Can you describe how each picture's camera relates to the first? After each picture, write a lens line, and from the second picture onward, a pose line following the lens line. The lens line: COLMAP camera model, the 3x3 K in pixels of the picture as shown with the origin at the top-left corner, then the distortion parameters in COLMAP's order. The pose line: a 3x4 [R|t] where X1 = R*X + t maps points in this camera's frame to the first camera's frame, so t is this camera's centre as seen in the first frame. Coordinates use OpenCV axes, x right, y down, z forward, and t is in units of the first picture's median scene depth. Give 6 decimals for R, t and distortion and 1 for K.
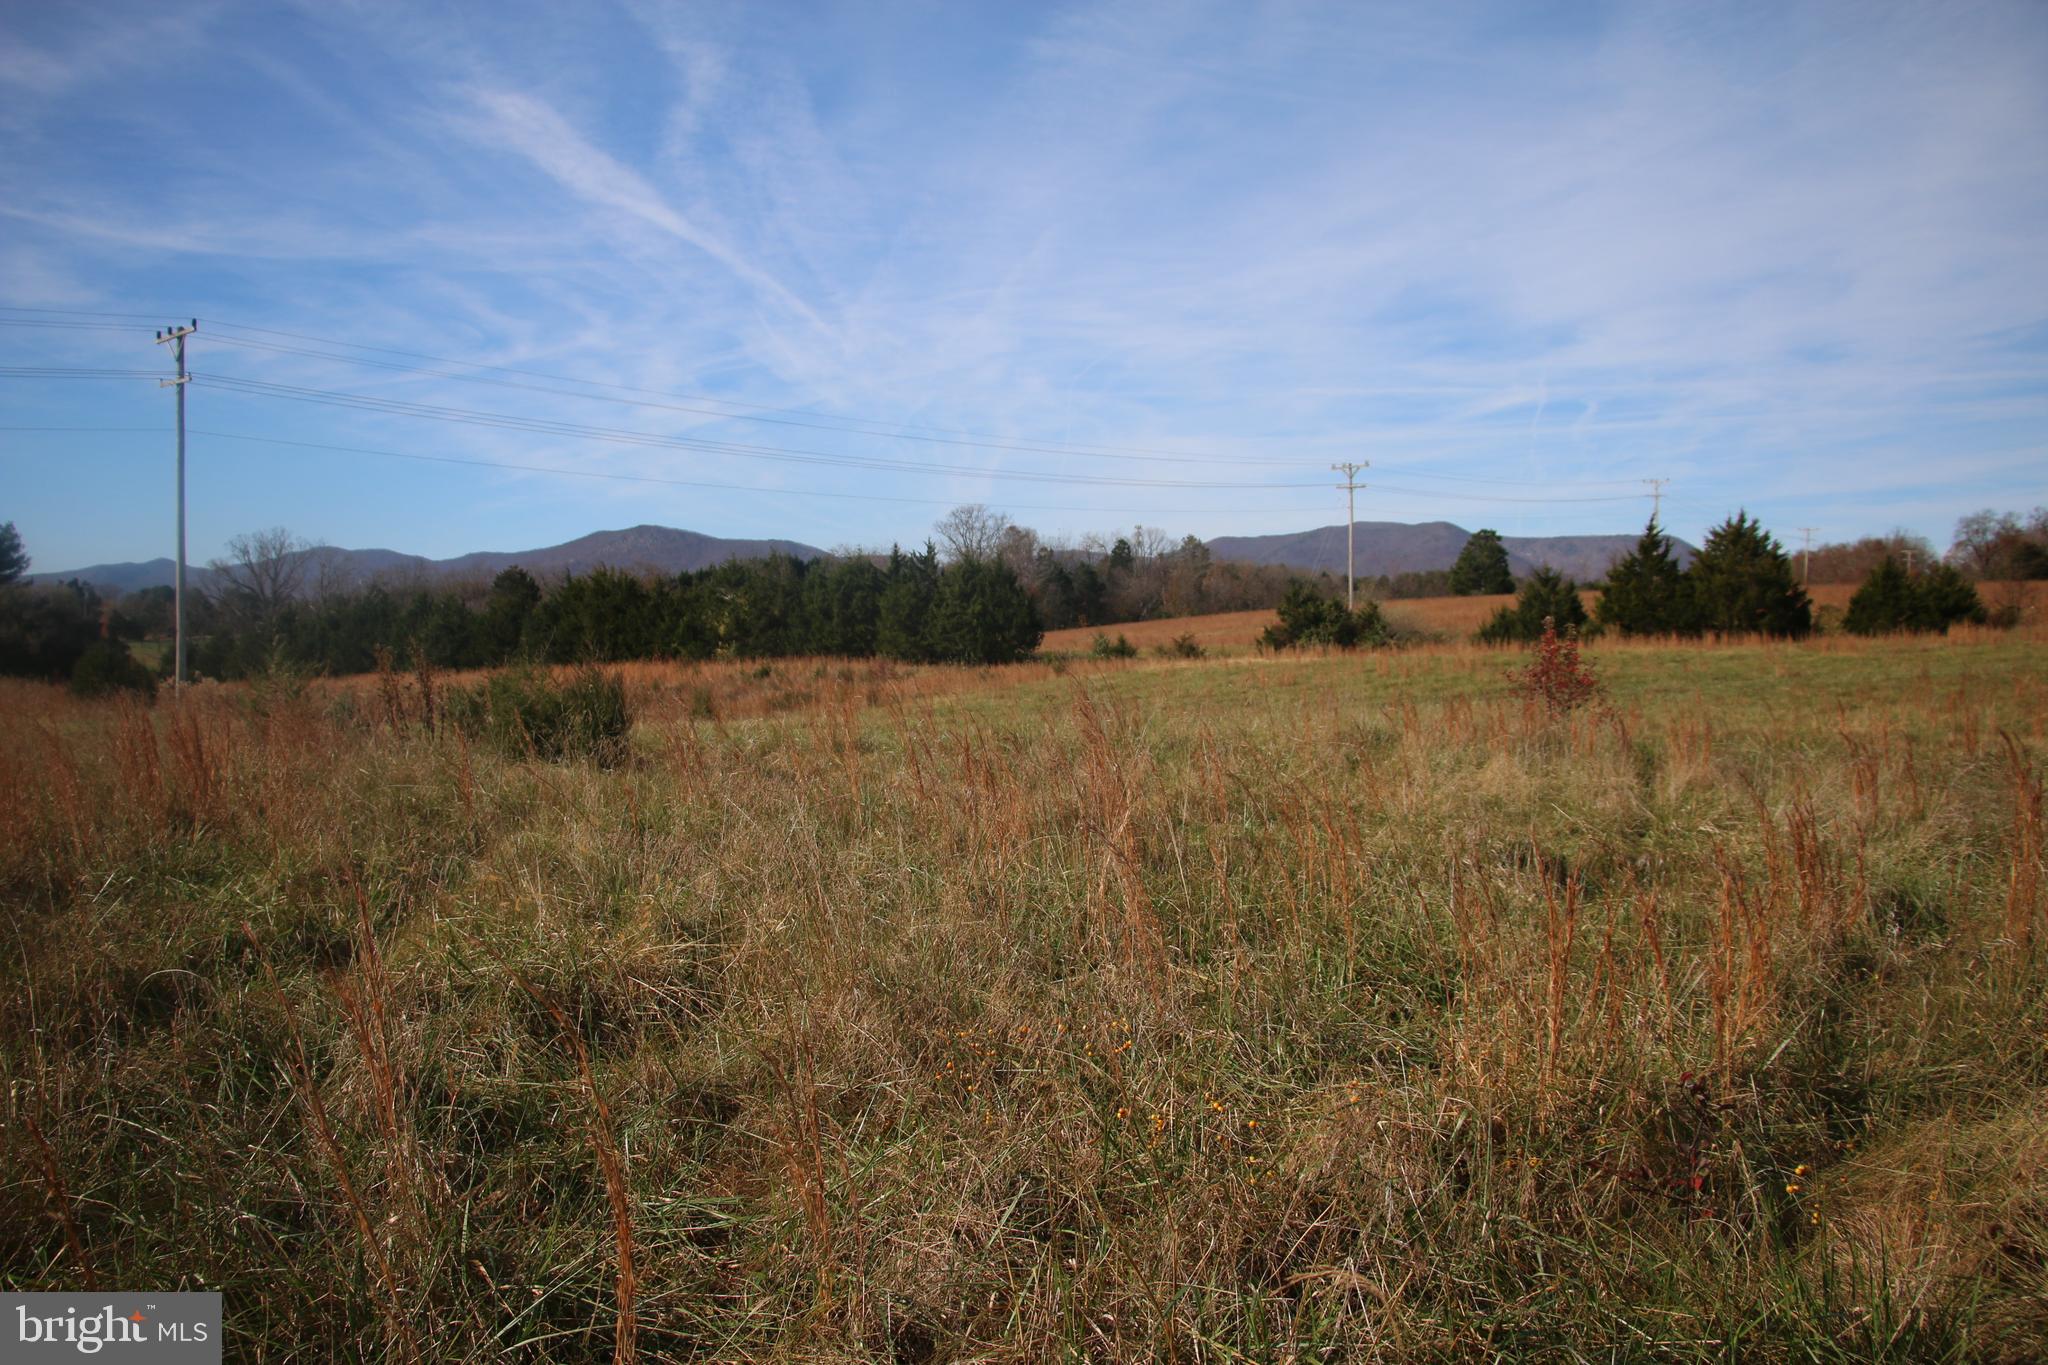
lens RADIAL K [[1729.1, 0, 1054.8], [0, 1729.1, 685.3], [0, 0, 1]] dist [-0.068288, -0.001287]
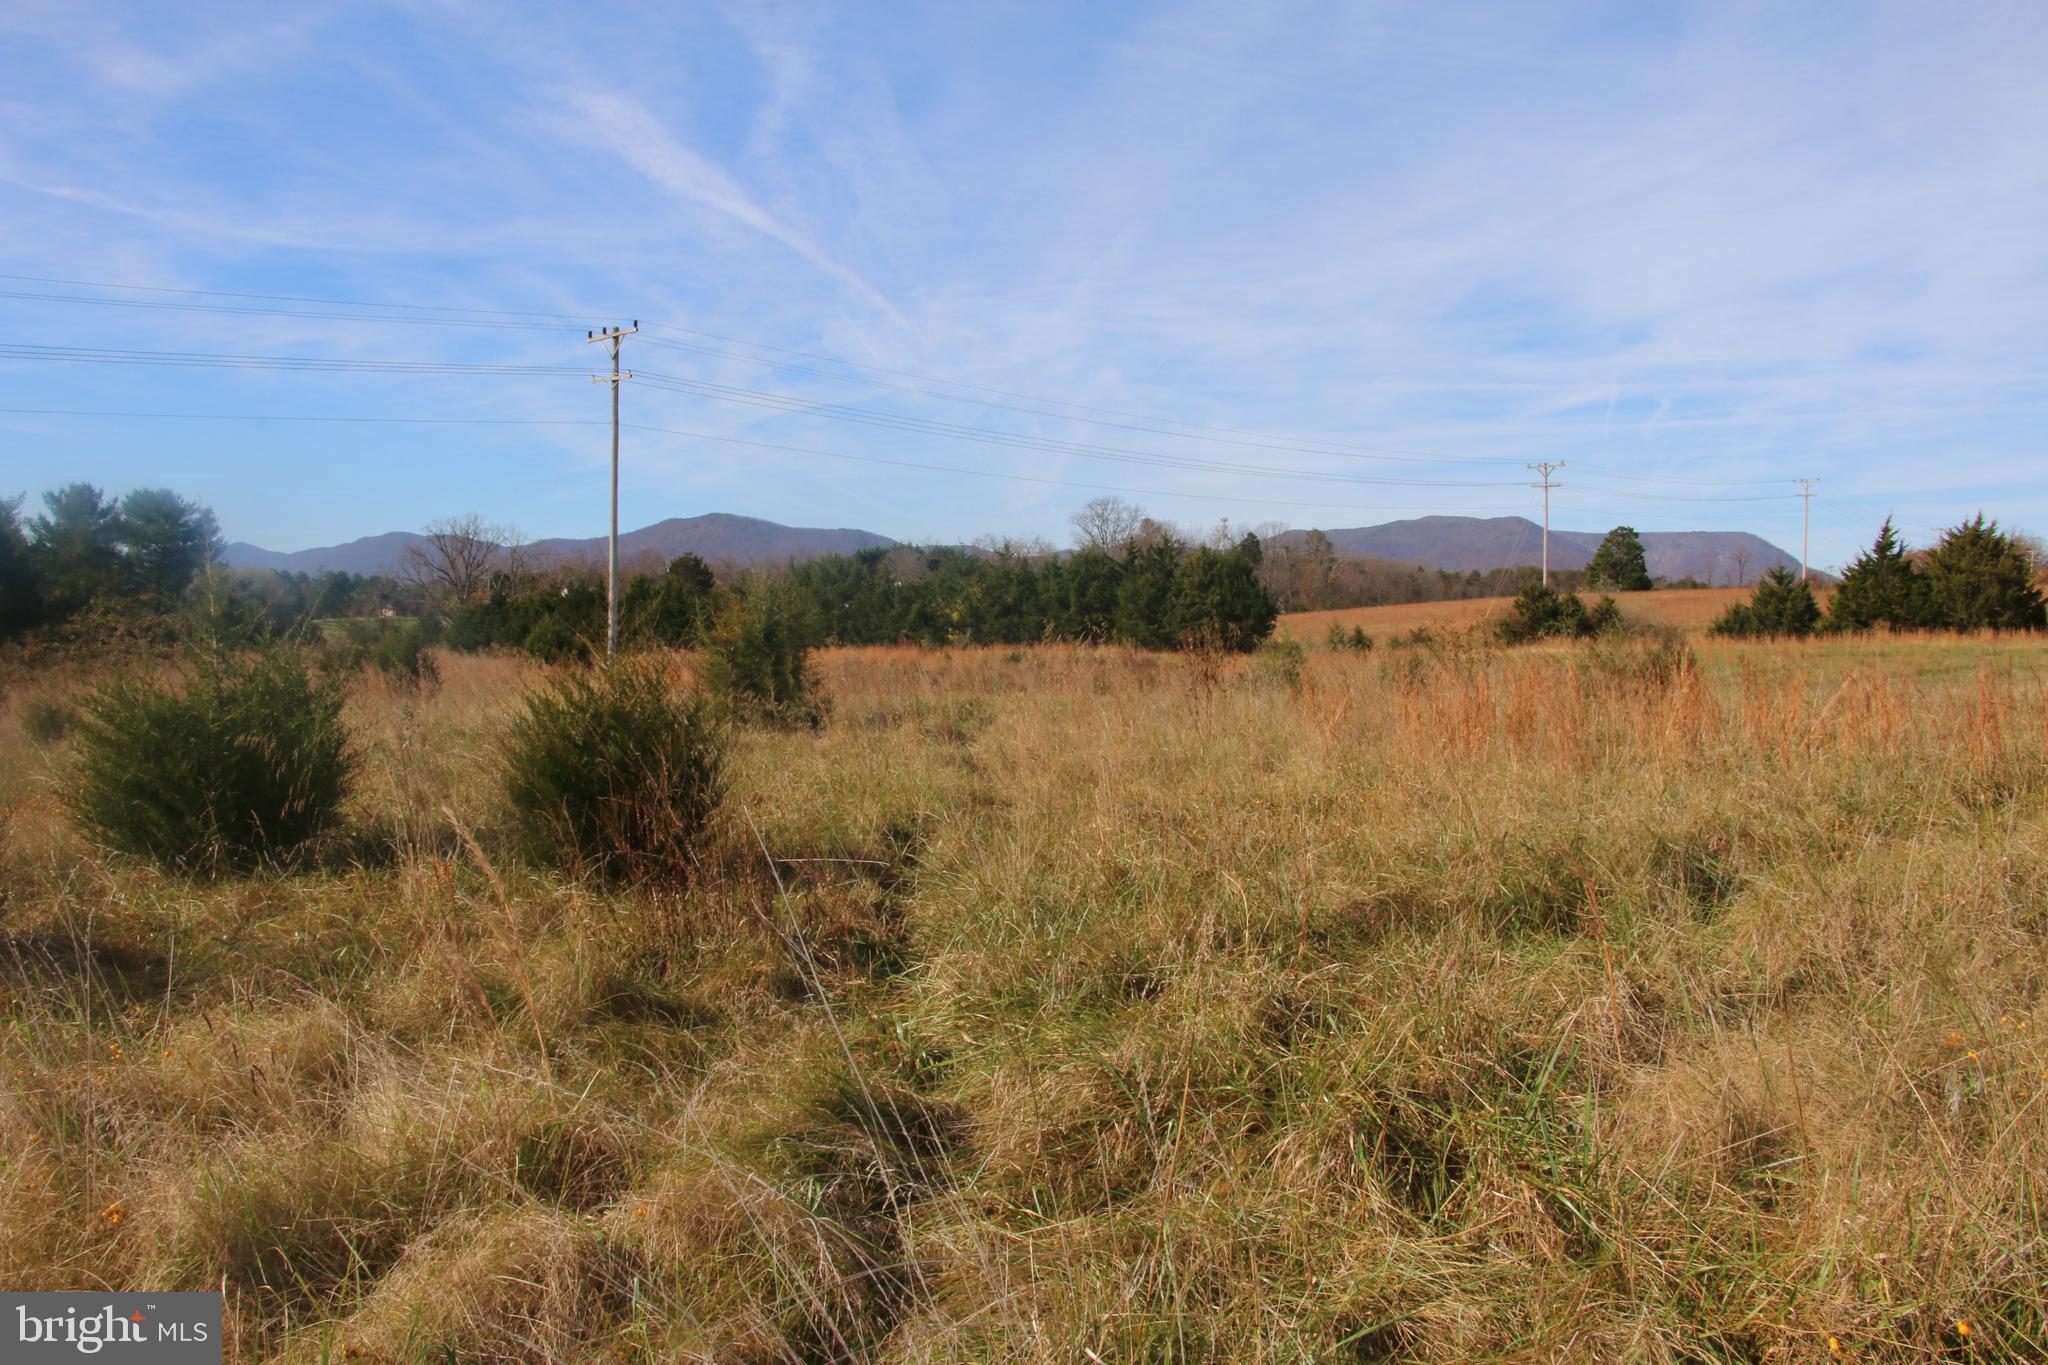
lens RADIAL K [[1724.8, 0, 1023.7], [0, 1724.8, 626.3], [0, 0, 1]] dist [-0.098059, -0.003698]
pose [[0.998995, 0.011267, -0.043381, -0.106763], [-0.012511, 0.999515, -0.028507, 0.002650], [0.043039, 0.029021, 0.998652, -0.033776]]
